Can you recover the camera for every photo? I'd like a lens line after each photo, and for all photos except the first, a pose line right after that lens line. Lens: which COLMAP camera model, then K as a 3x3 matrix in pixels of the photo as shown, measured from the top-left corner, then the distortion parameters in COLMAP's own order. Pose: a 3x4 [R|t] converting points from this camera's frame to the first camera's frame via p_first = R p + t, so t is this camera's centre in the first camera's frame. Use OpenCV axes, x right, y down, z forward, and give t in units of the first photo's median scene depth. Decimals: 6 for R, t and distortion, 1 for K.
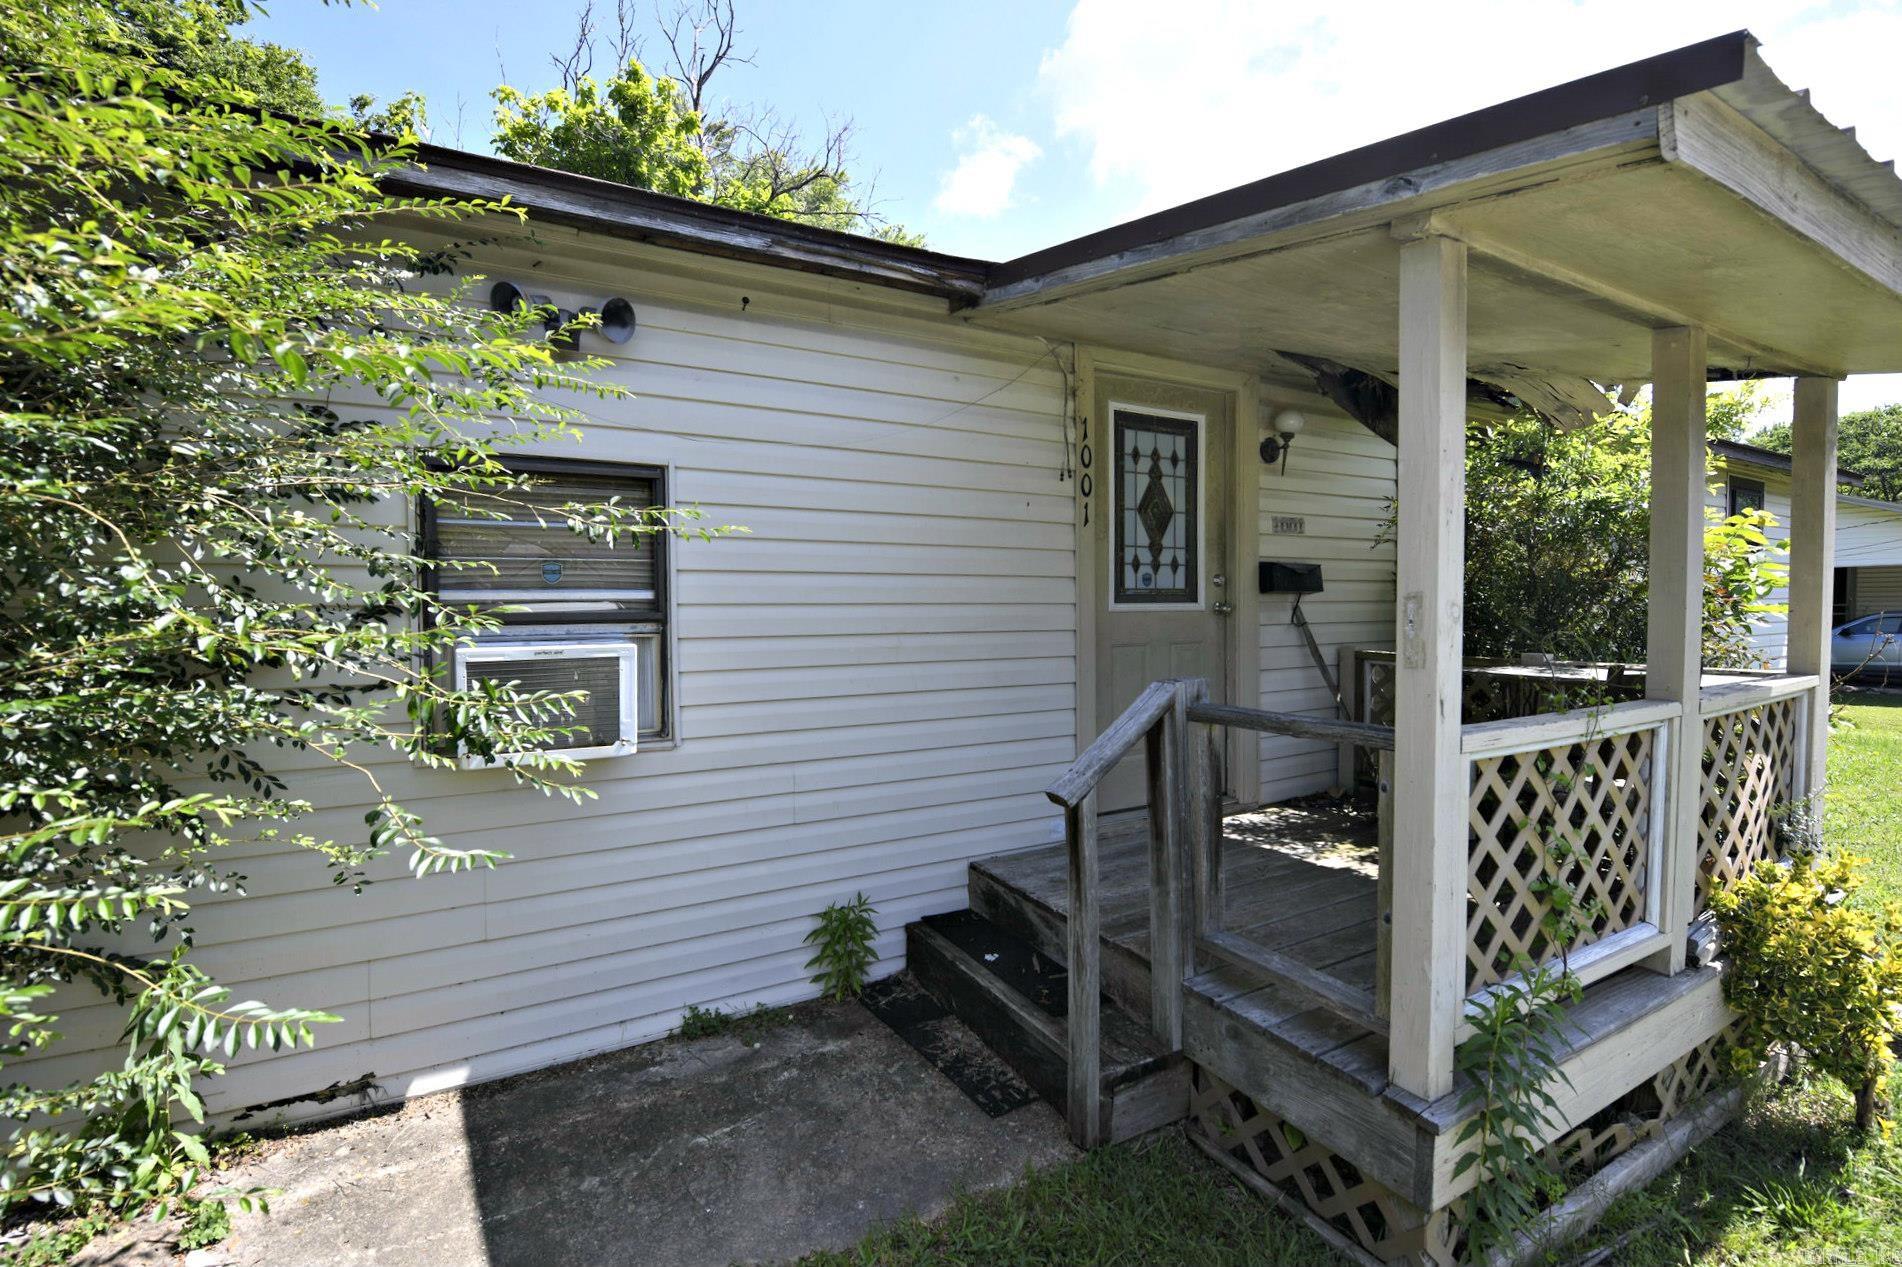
lens RADIAL K [[769.0, 0, 939.6], [0, 769.0, 632.3], [0, 0, 1]] dist [-0.015941, -0.002529]
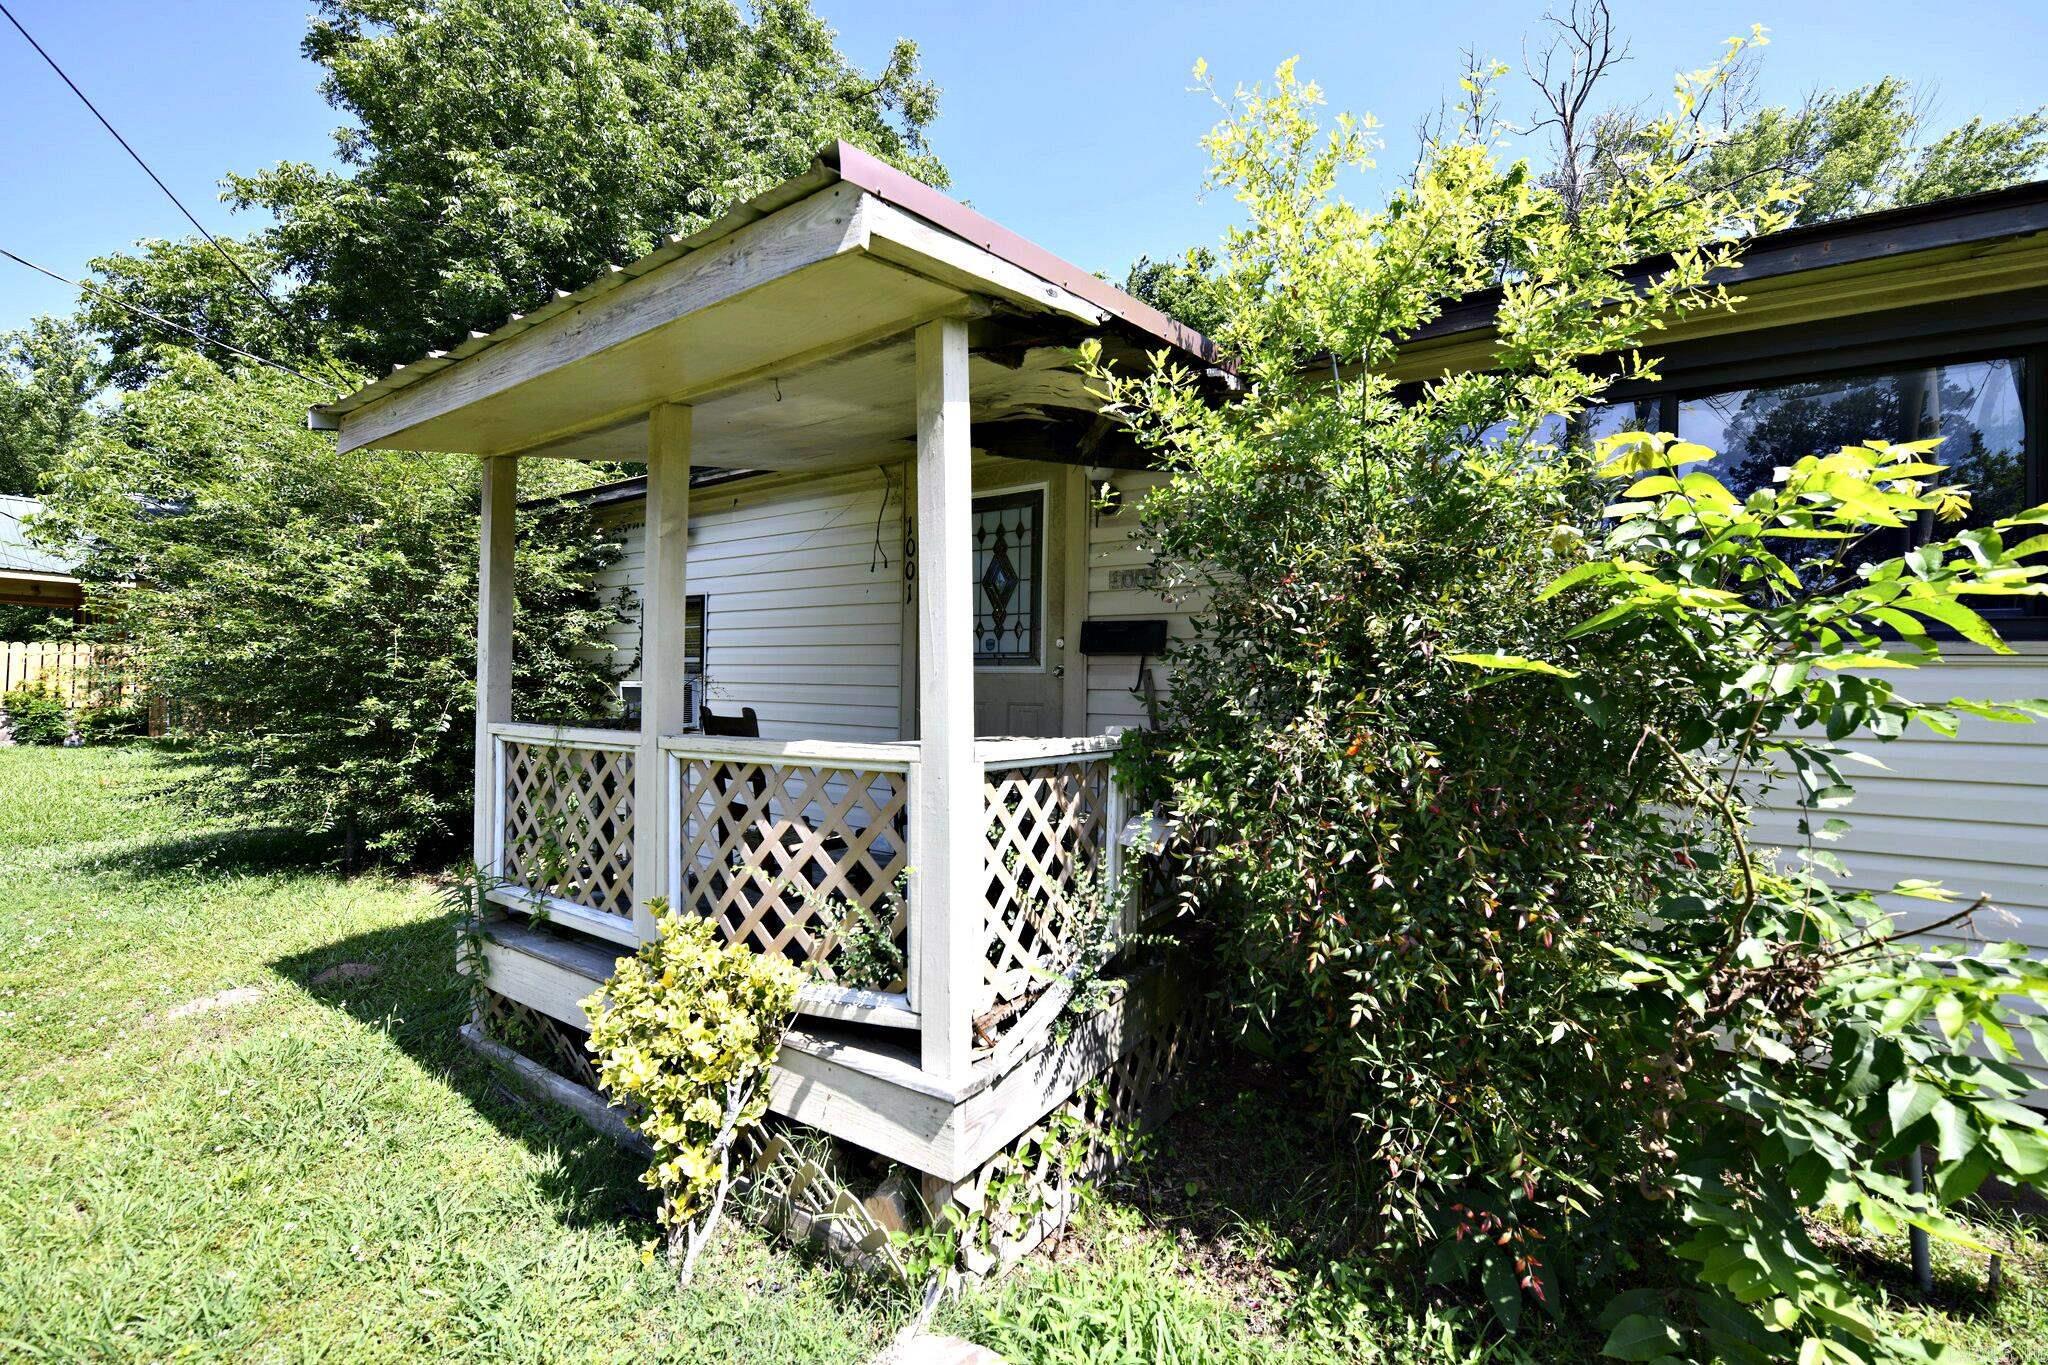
lens RADIAL K [[828.0, 0, 1018.5], [0, 828.0, 685.8], [0, 0, 1]] dist [-0.015941, -0.002529]
pose [[0.496762, 0.010250, -0.867826, 1.300137], [-0.054884, 0.998300, -0.019626, 0.011472], [0.866149, 0.057380, 0.496480, 0.442775]]
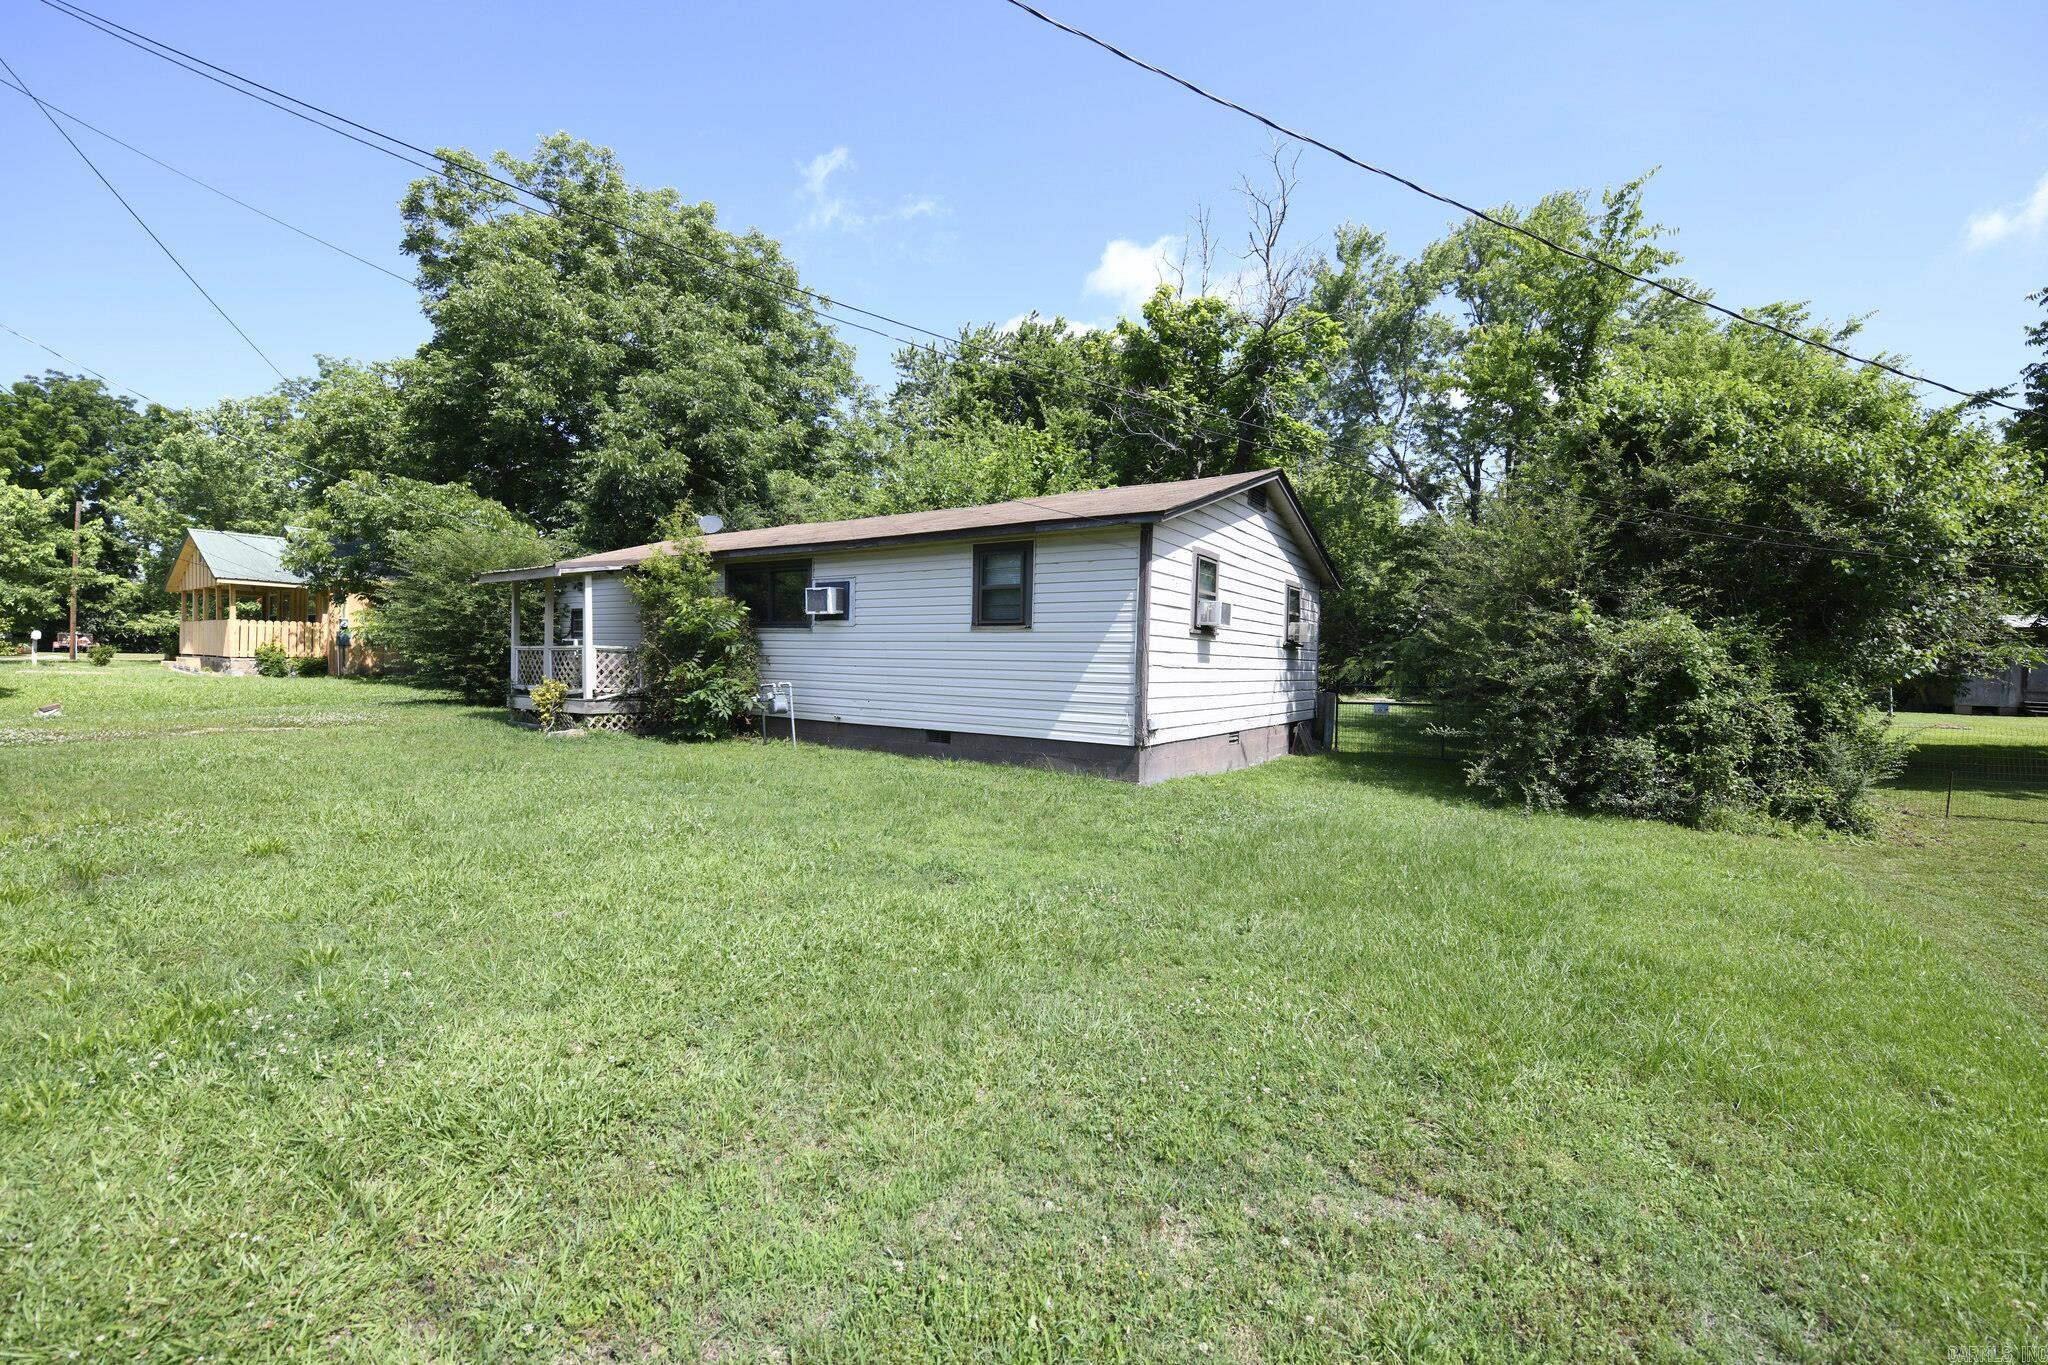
lens RADIAL K [[828.0, 0, 1027.2], [0, 828.0, 685.8], [0, 0, 1]] dist [-0.015941, -0.002529]
pose [[0.473020, 0.040235, -0.880132, 4.316166], [-0.061833, 0.998010, 0.012392, 0.052503], [0.878879, 0.048559, 0.474567, 0.652435]]
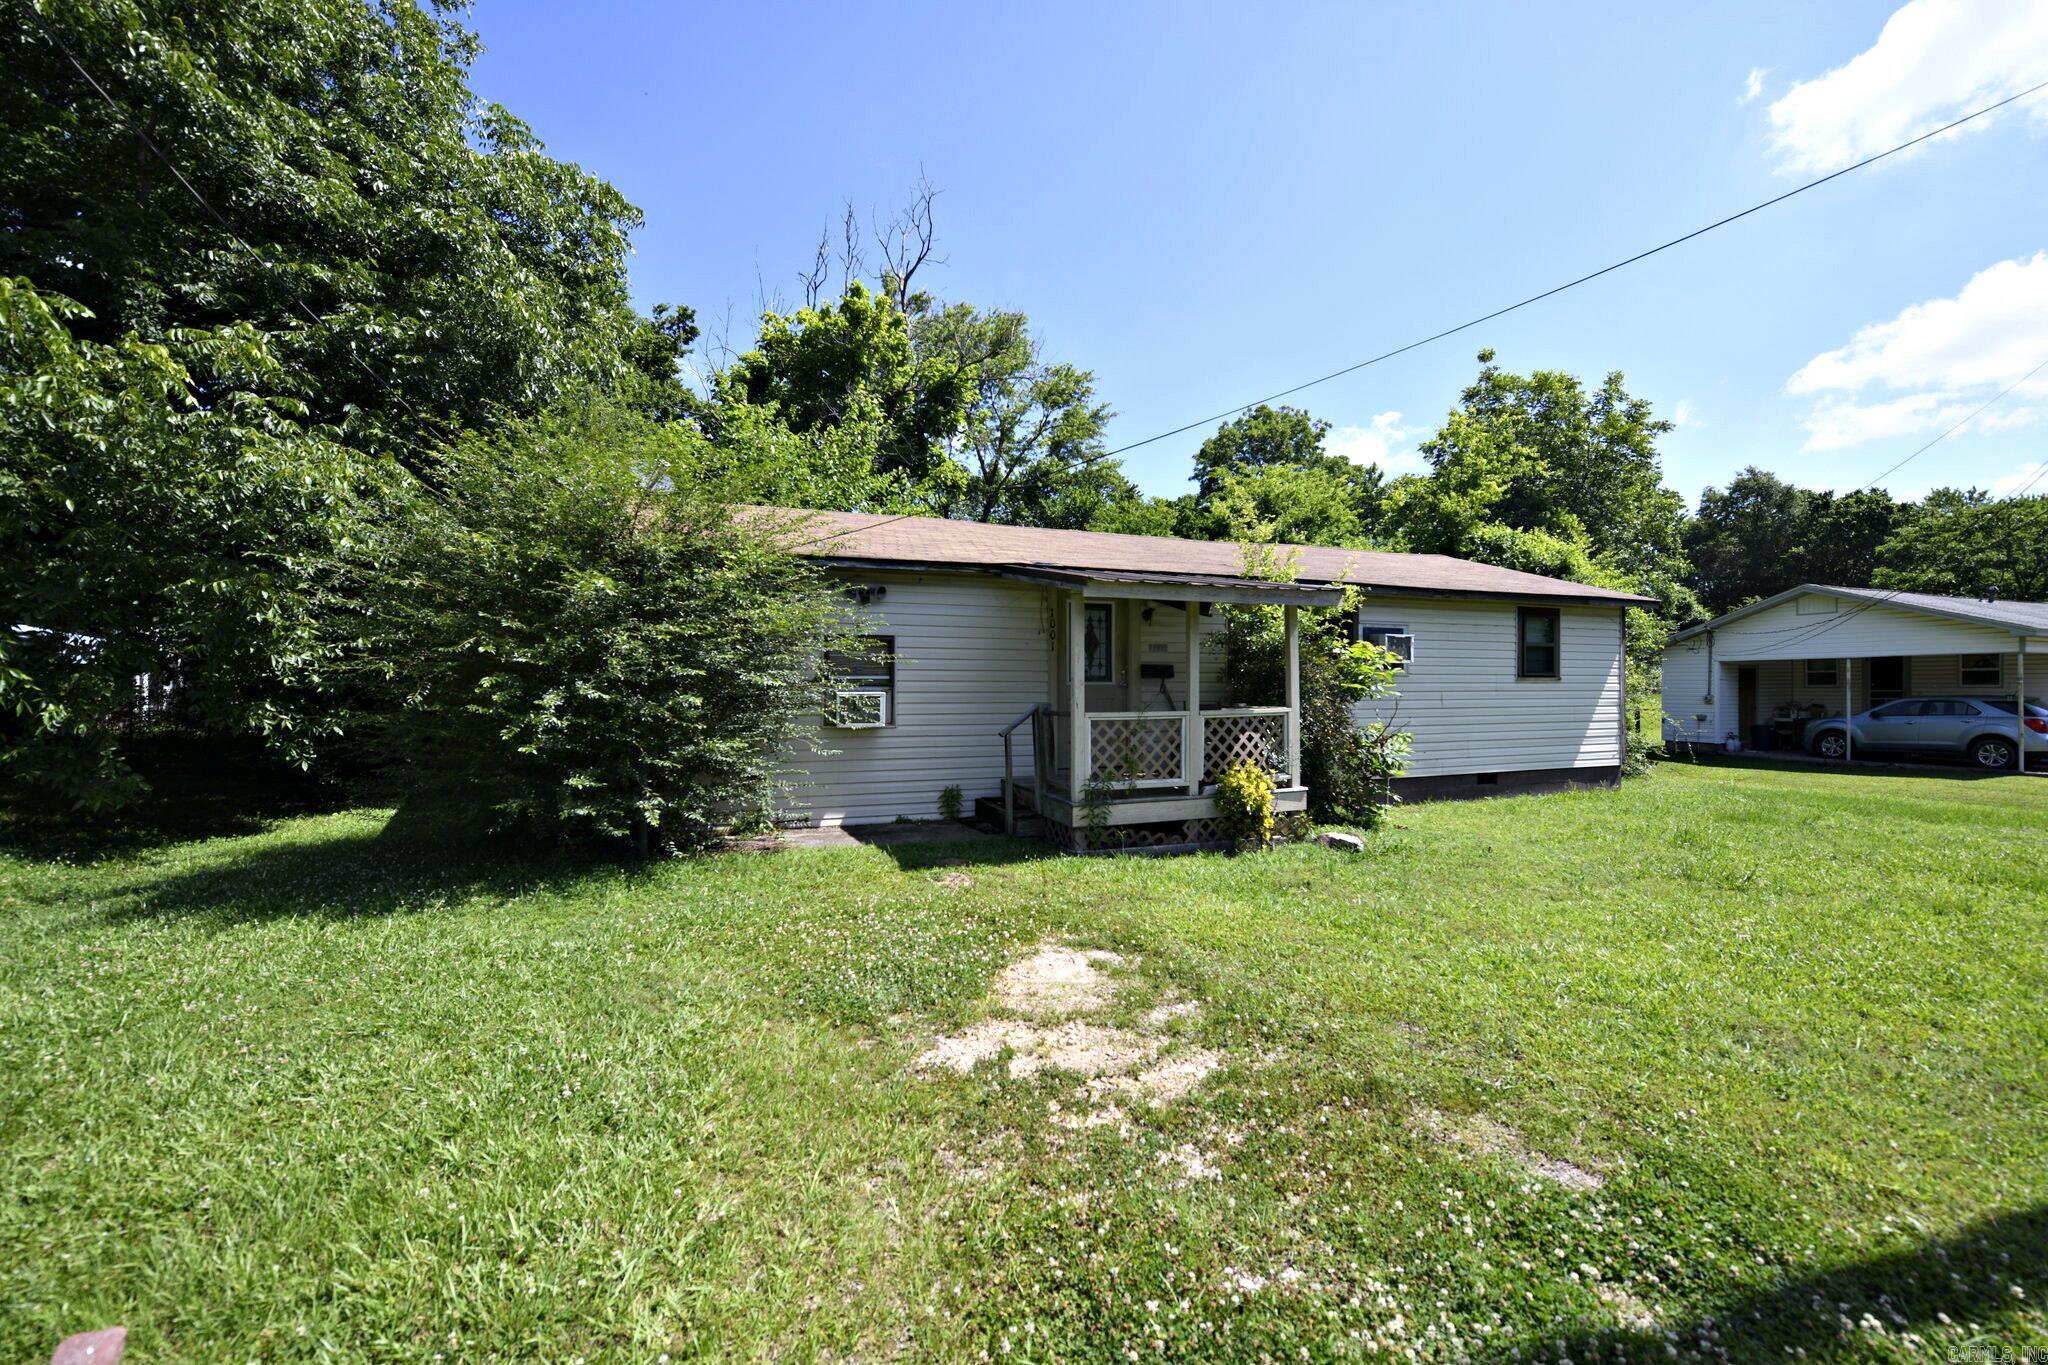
lens RADIAL K [[828.0, 0, 1033.2], [0, 828.0, 680.9], [0, 0, 1]] dist [-0.015941, -0.002529]
pose [[0.990380, 0.005541, -0.138263, 0.456335], [-0.011743, 0.998959, -0.044080, 0.072551], [0.137875, 0.045280, 0.989414, -1.533305]]
